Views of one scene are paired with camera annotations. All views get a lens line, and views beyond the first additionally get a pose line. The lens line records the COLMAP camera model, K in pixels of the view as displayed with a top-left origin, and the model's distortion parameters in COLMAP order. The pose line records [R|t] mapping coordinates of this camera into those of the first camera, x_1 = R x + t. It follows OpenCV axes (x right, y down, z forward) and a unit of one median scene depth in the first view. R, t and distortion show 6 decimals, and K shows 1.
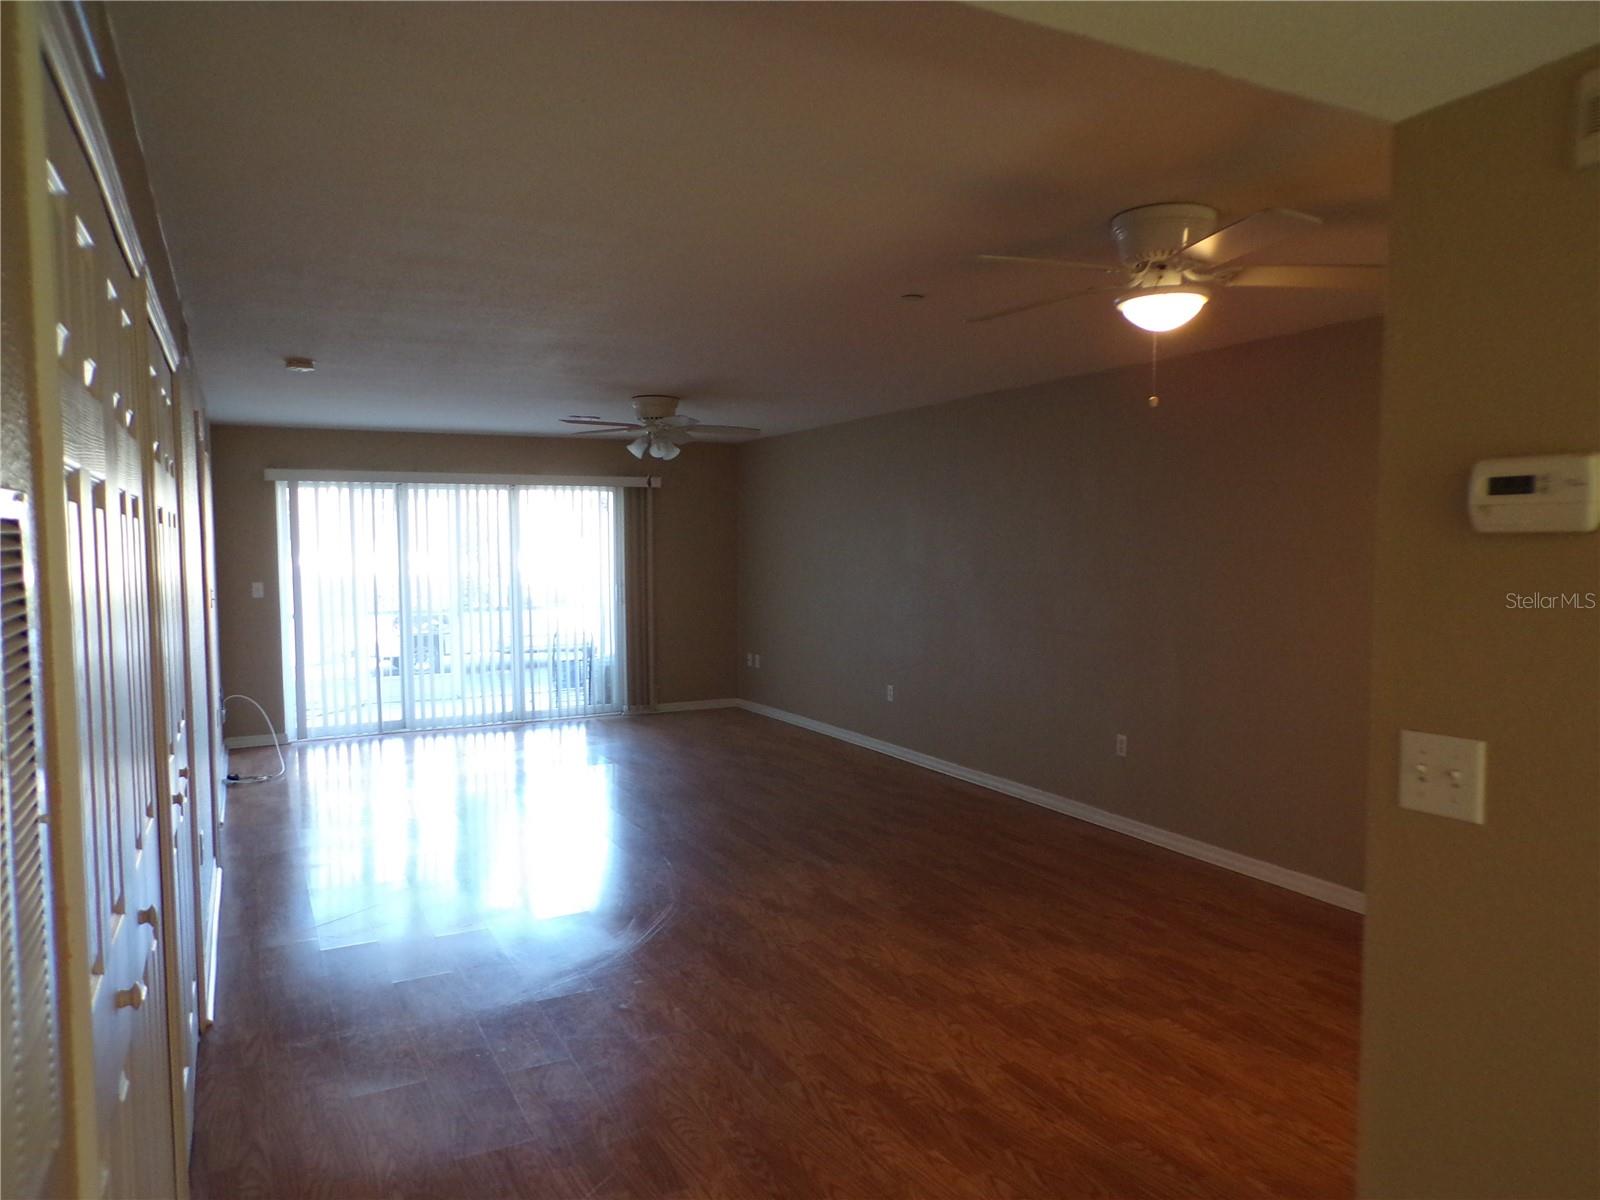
lens RADIAL K [[1089.1, 0, 800.9], [0, 1089.1, 603.5], [0, 0, 1]] dist [0.007483, 0.005232]
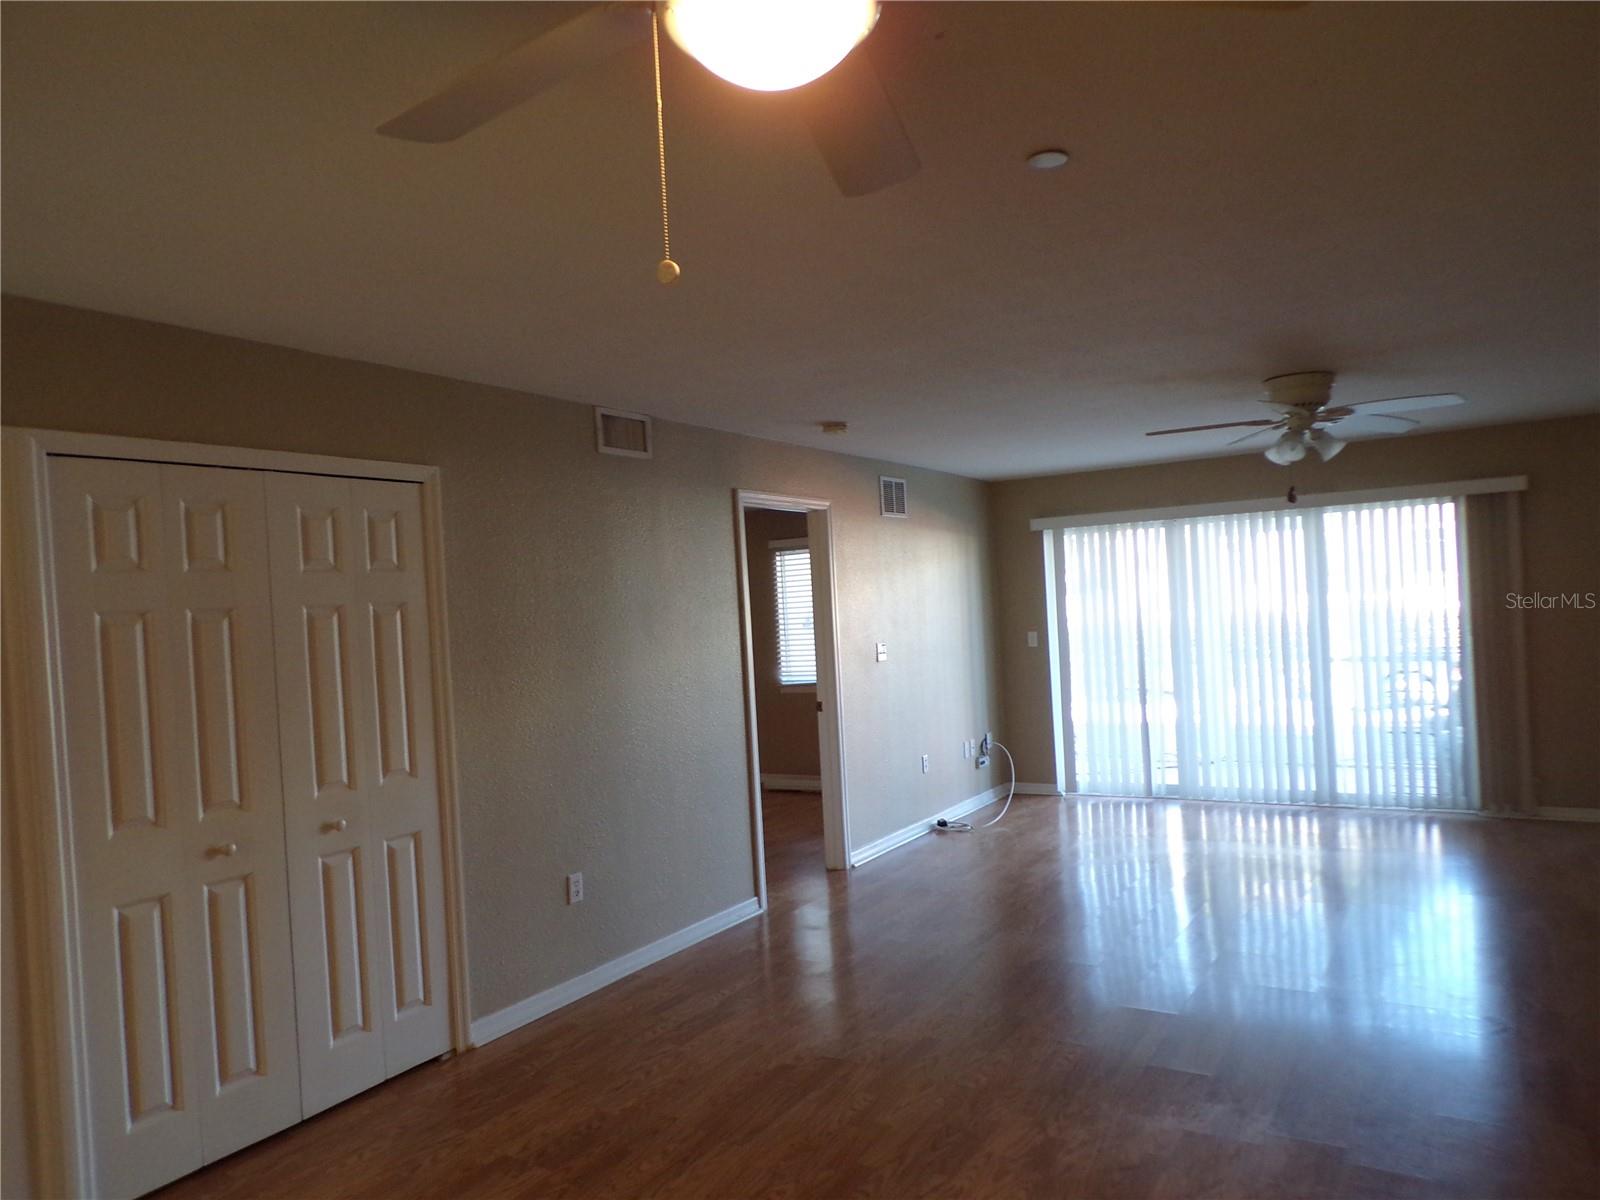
lens RADIAL K [[1089.1, 0, 800.9], [0, 1089.1, 603.6], [0, 0, 1]] dist [0.007483, 0.005232]
pose [[0.517775, -0.017825, -0.855331, 0.251323], [0.002167, 0.999807, -0.019524, -0.025630], [0.855514, 0.008256, 0.517714, 0.287933]]
